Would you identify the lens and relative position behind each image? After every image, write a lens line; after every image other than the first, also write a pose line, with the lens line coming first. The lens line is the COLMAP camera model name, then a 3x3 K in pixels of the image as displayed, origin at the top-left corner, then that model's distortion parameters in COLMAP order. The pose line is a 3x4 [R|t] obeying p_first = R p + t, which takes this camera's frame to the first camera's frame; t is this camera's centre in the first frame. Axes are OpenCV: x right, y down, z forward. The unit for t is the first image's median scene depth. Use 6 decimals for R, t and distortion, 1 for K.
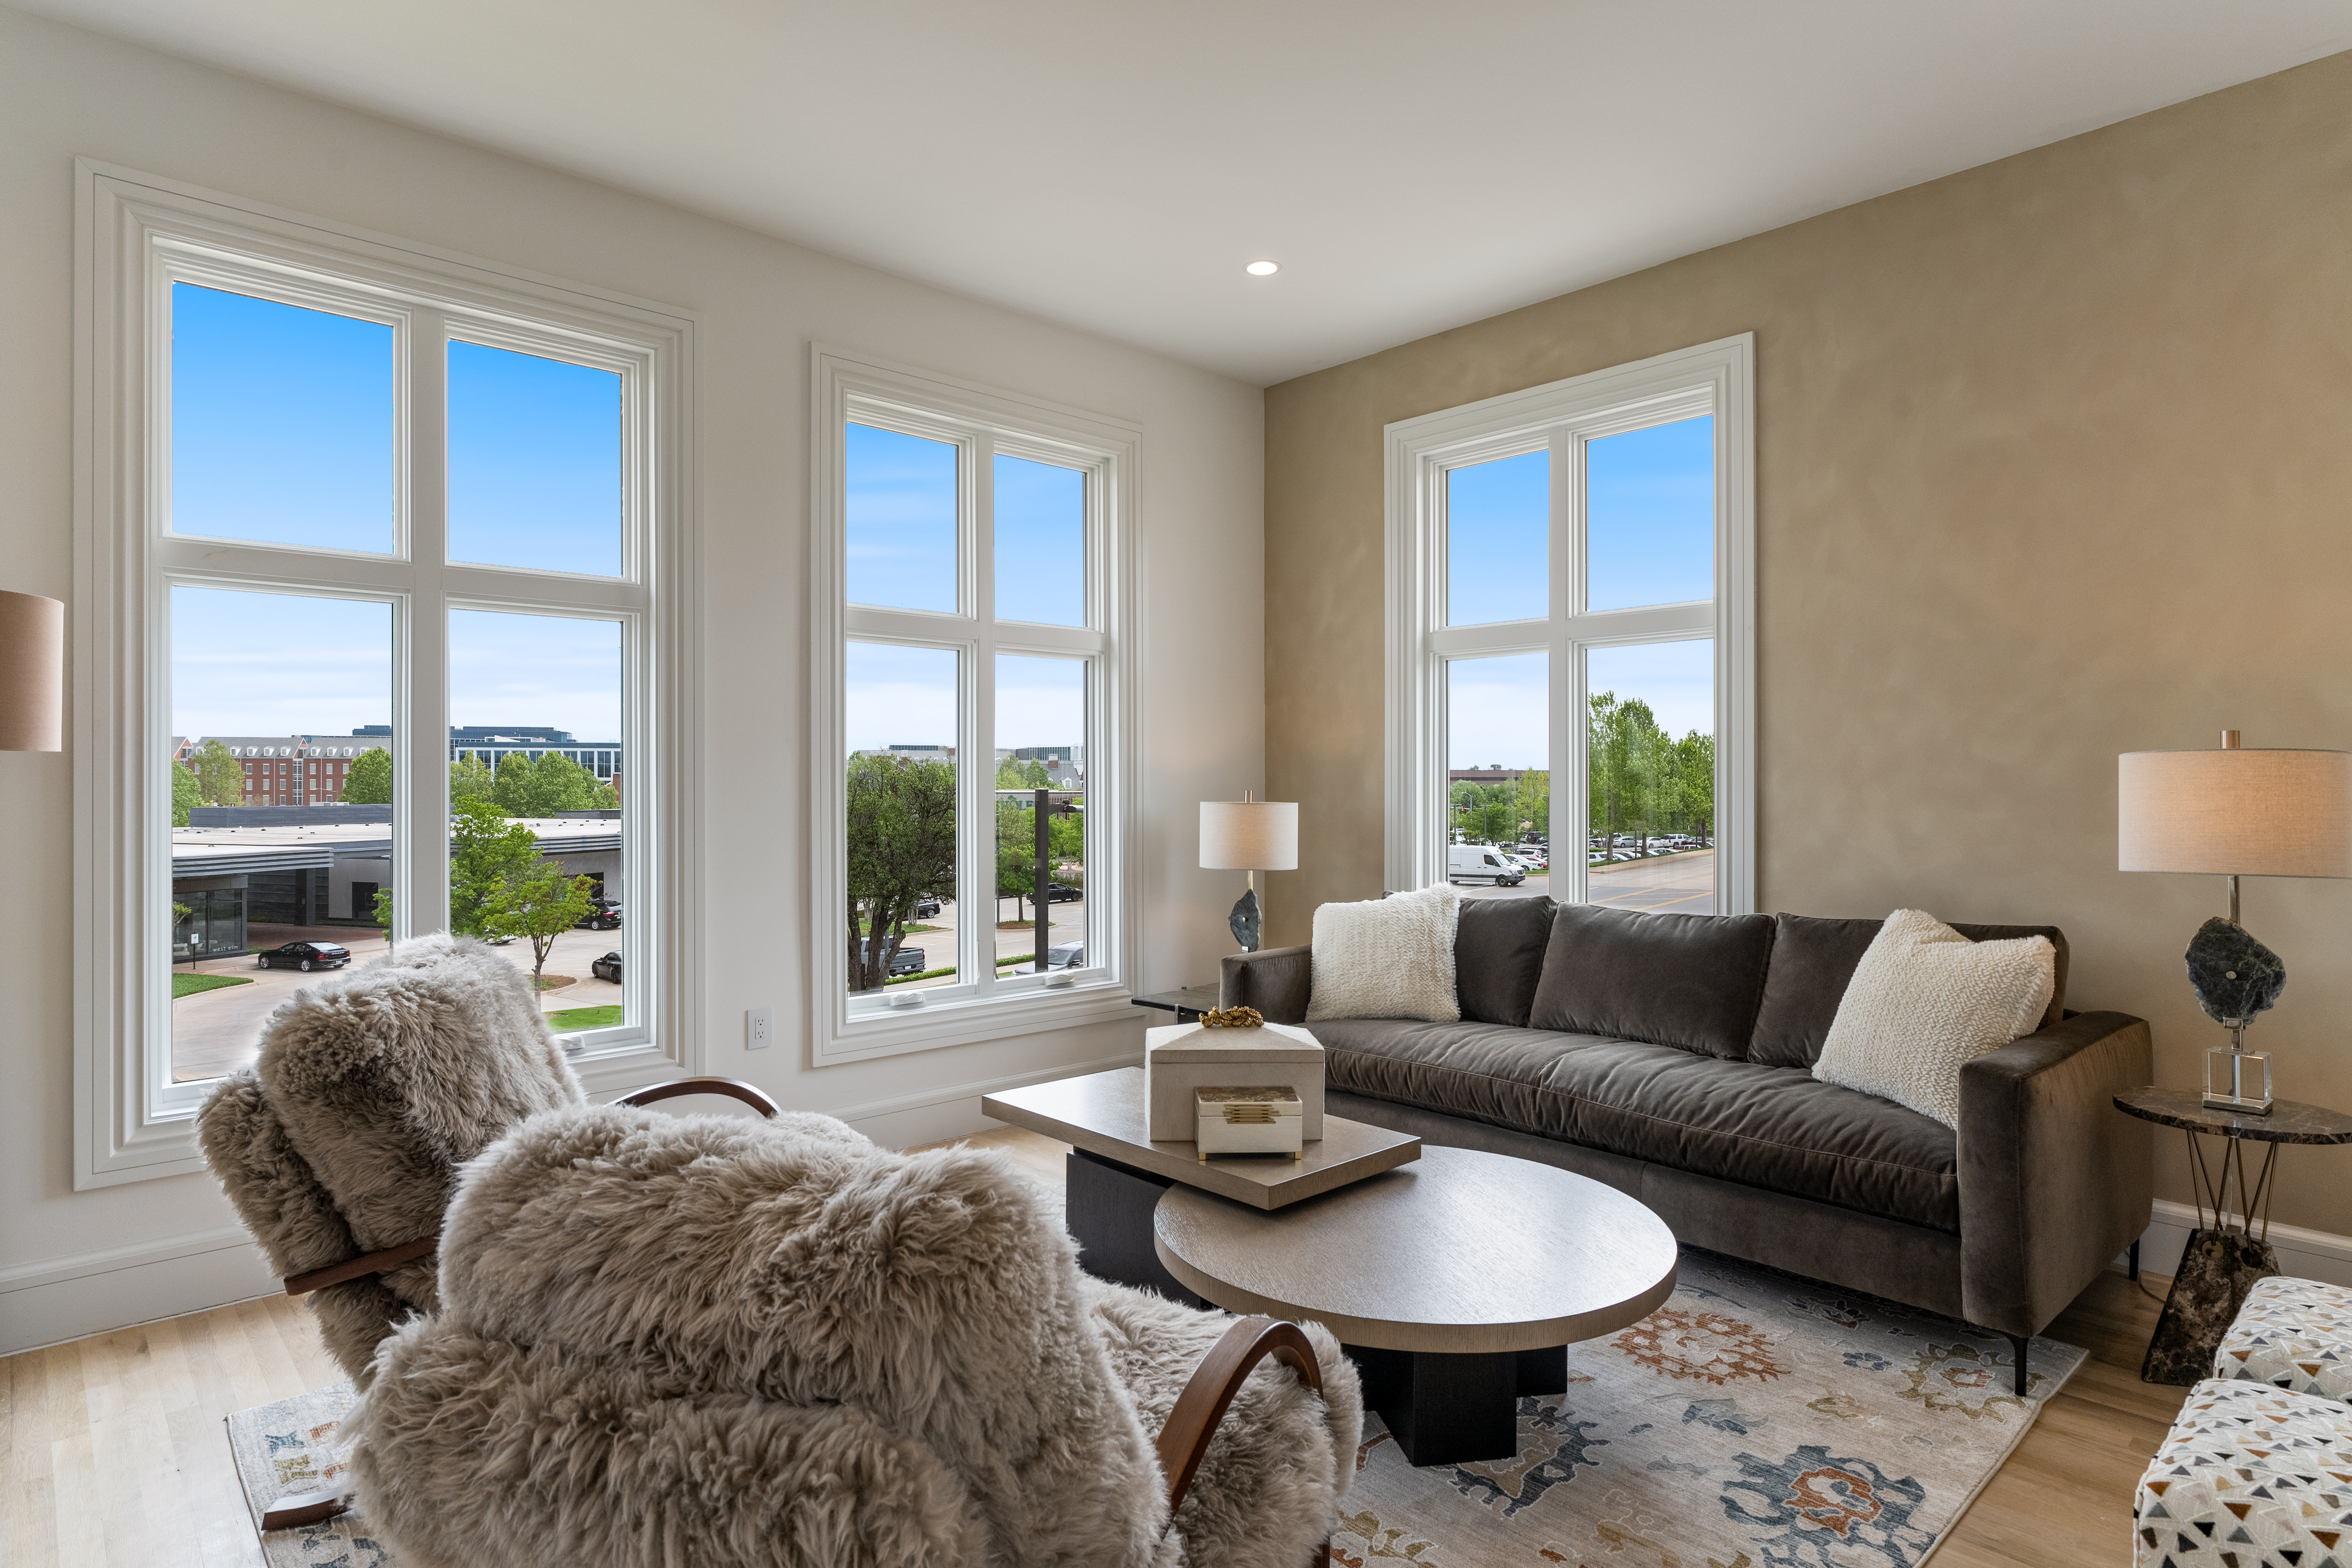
lens RADIAL K [[1296.7, 0, 1176.0], [0, 1296.7, 784.0], [0, 0, 1]] dist [-0.000855, -0.000850]
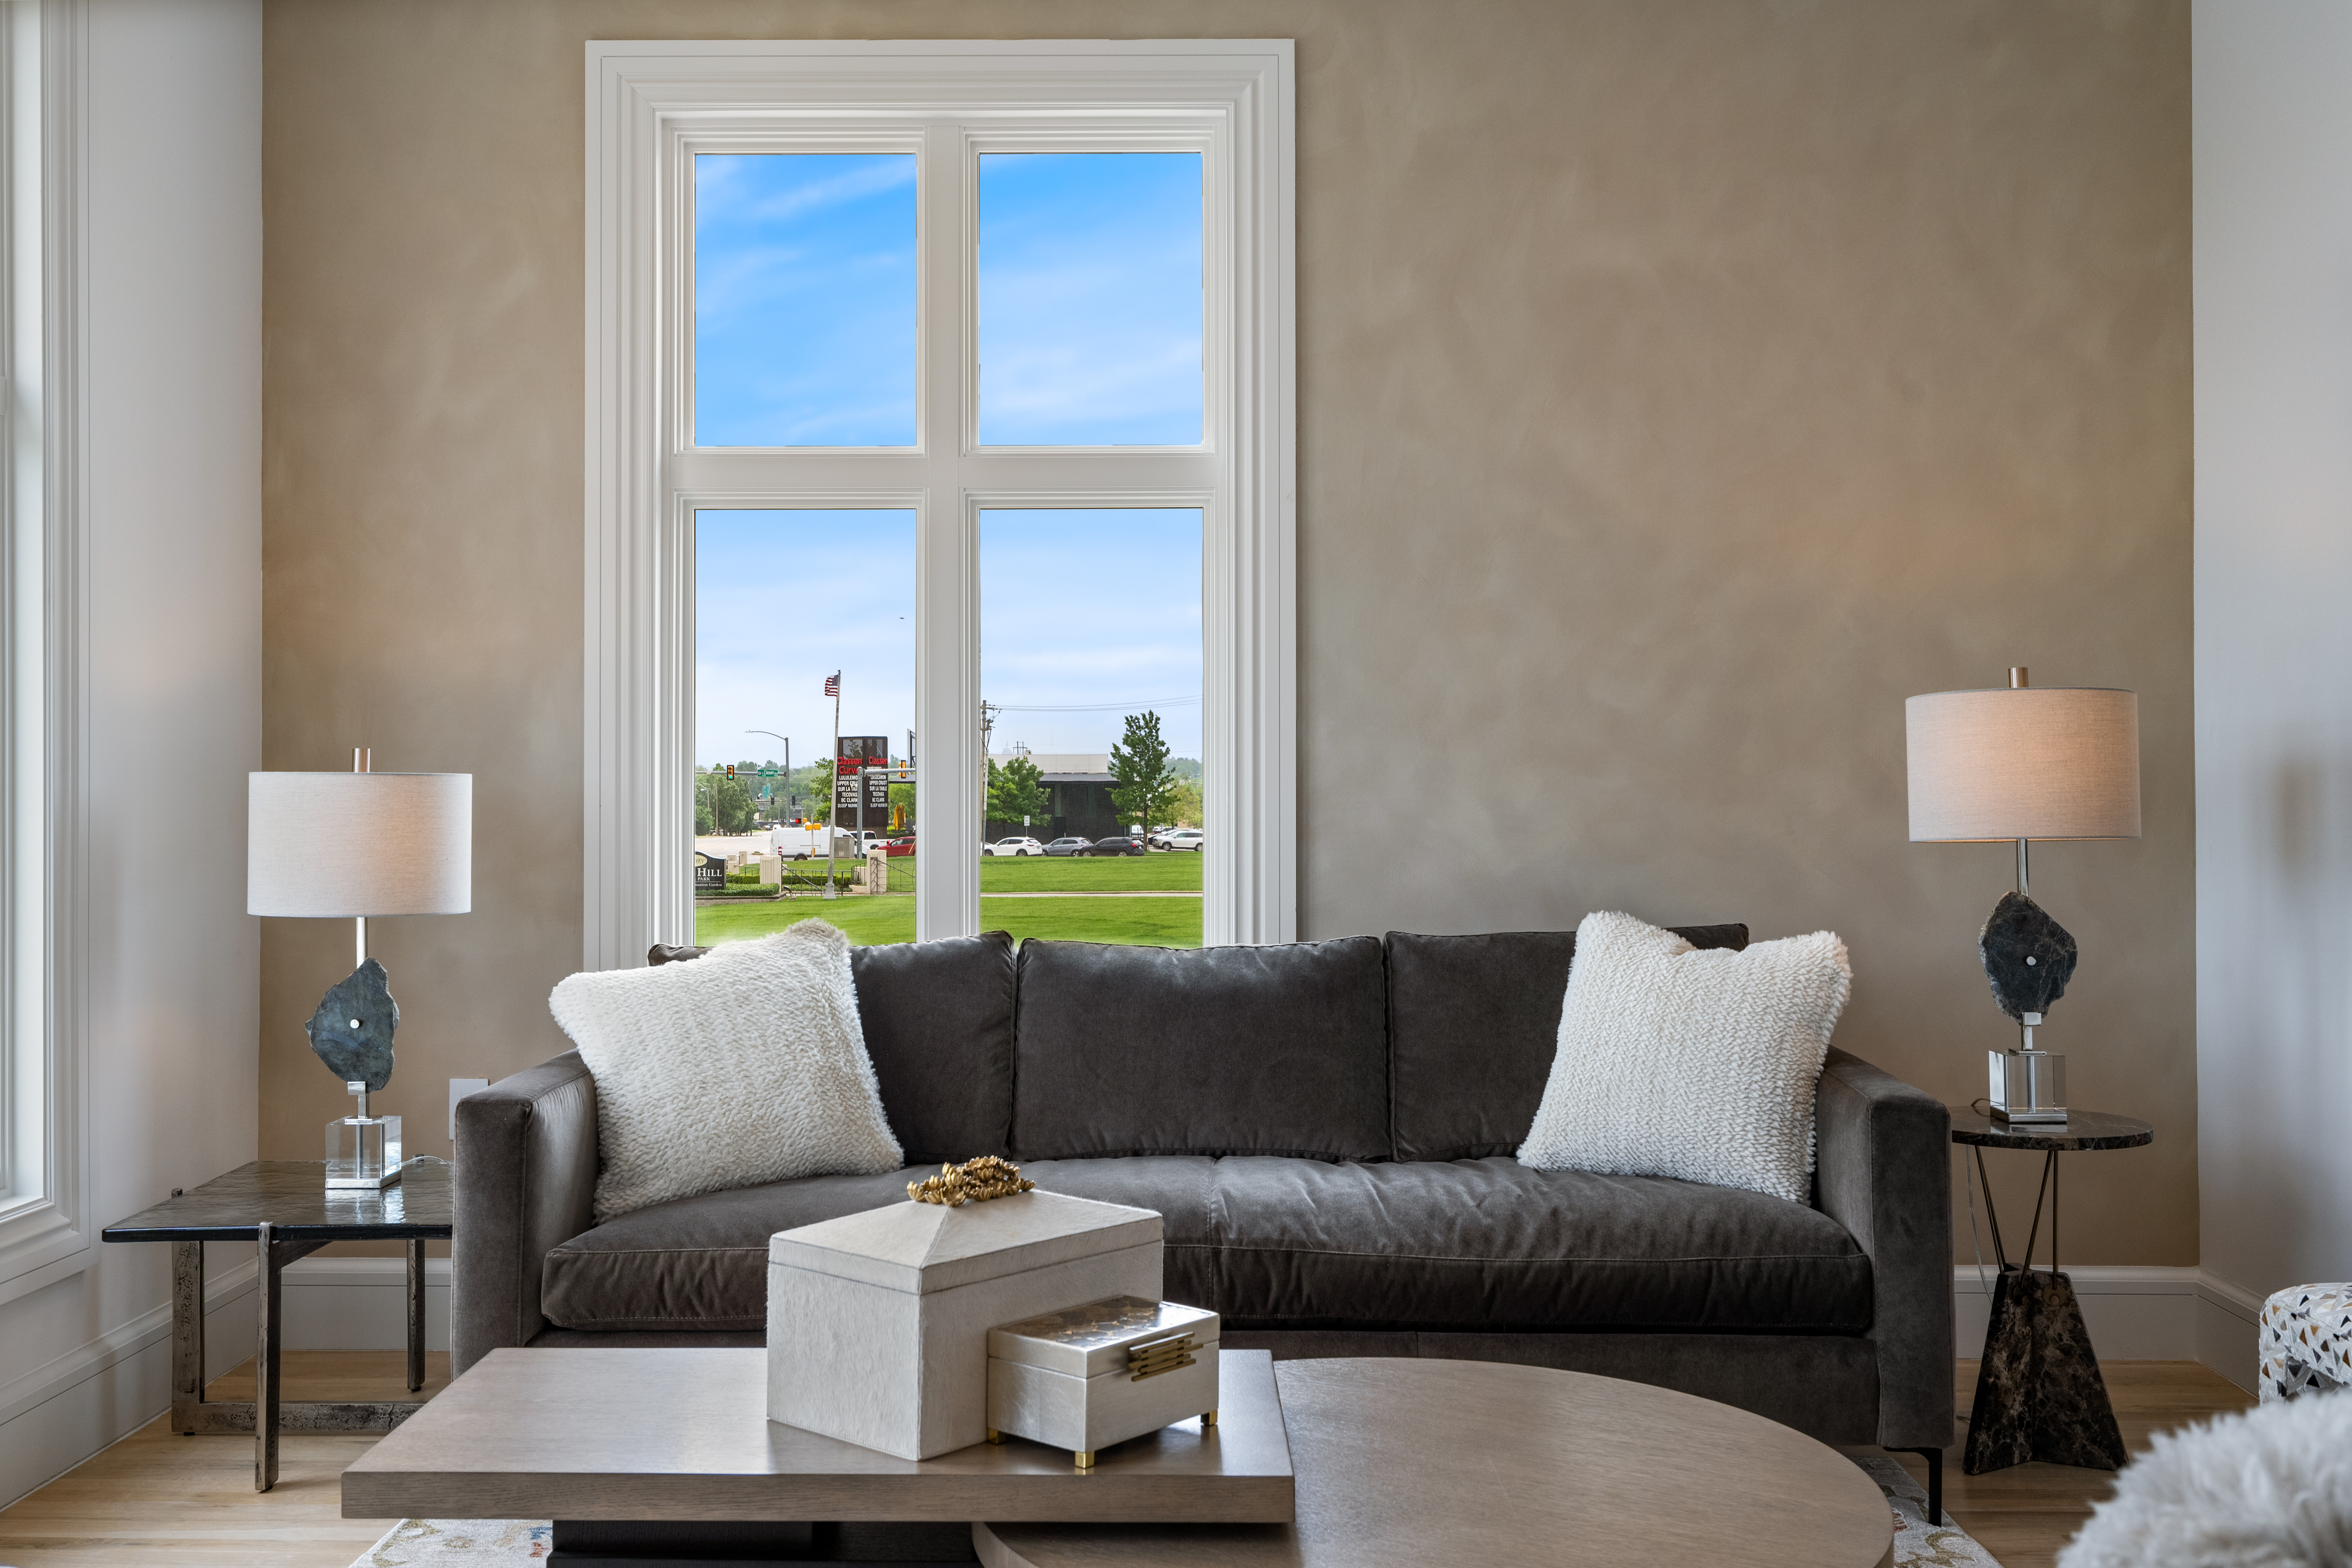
lens RADIAL K [[2236.8, 0, 1176.0], [0, 2236.8, 784.0], [0, 0, 1]] dist [0.011101, 0.008511]
pose [[0.681716, -0.001613, 0.731615, -0.449938], [0.001861, 0.999998, 0.000471, 0.023493], [-0.731614, 0.001040, 0.681718, 0.306830]]
